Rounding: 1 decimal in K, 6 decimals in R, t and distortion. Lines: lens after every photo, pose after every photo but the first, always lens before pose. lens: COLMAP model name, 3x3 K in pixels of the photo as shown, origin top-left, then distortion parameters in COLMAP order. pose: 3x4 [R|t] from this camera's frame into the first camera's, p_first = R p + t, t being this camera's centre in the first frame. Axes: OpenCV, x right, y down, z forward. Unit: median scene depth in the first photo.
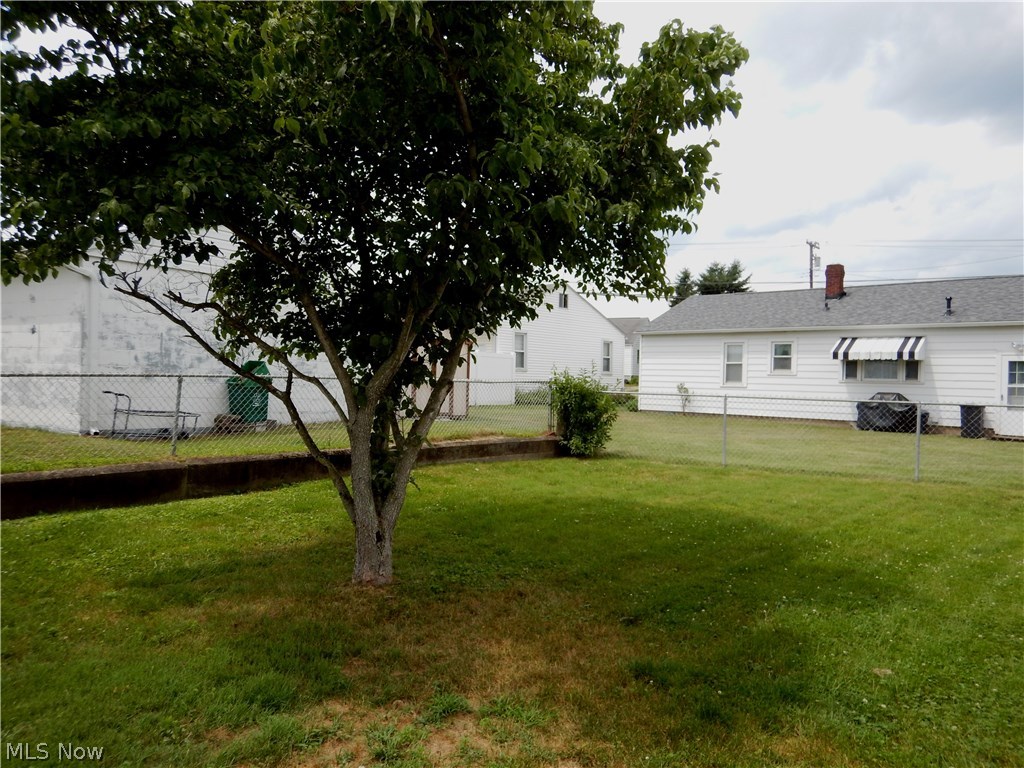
lens RADIAL K [[730.0, 0, 518.8], [0, 730.0, 386.6], [0, 0, 1]] dist [0.013827, -0.006558]
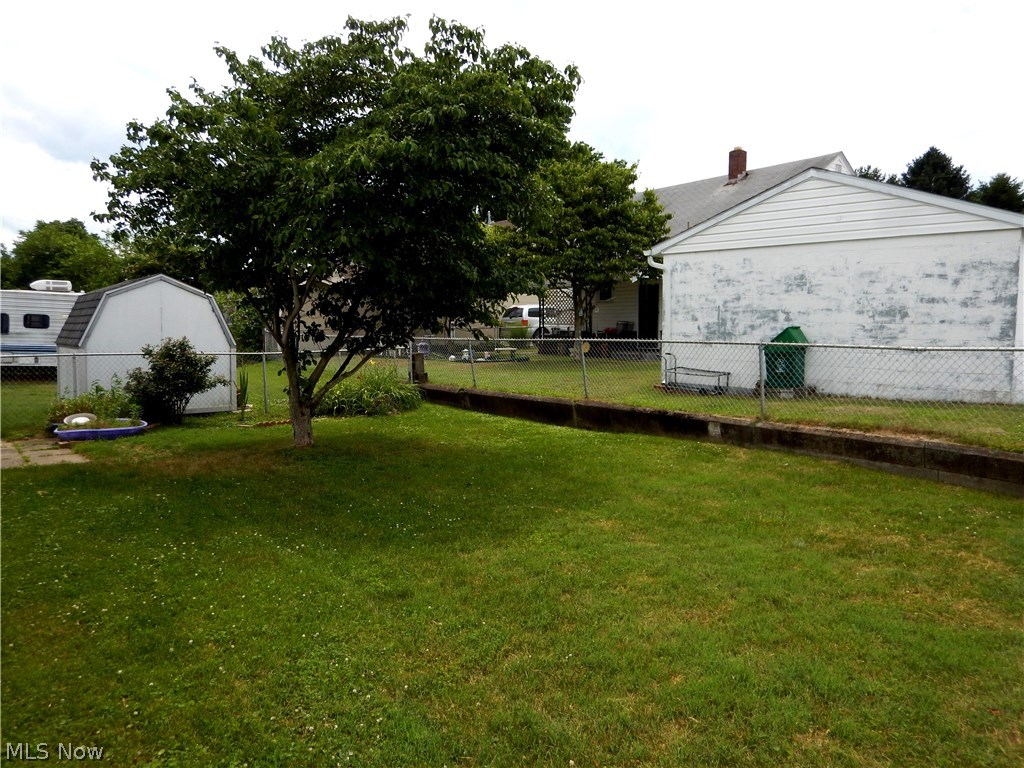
lens RADIAL K [[730.0, 0, 512.2], [0, 730.0, 383.4], [0, 0, 1]] dist [0.013827, -0.006558]
pose [[-0.183436, 0.049212, -0.981799, 0.761173], [-0.021098, 0.998319, 0.053982, -0.004434], [0.982805, 0.030617, -0.182089, 0.903941]]
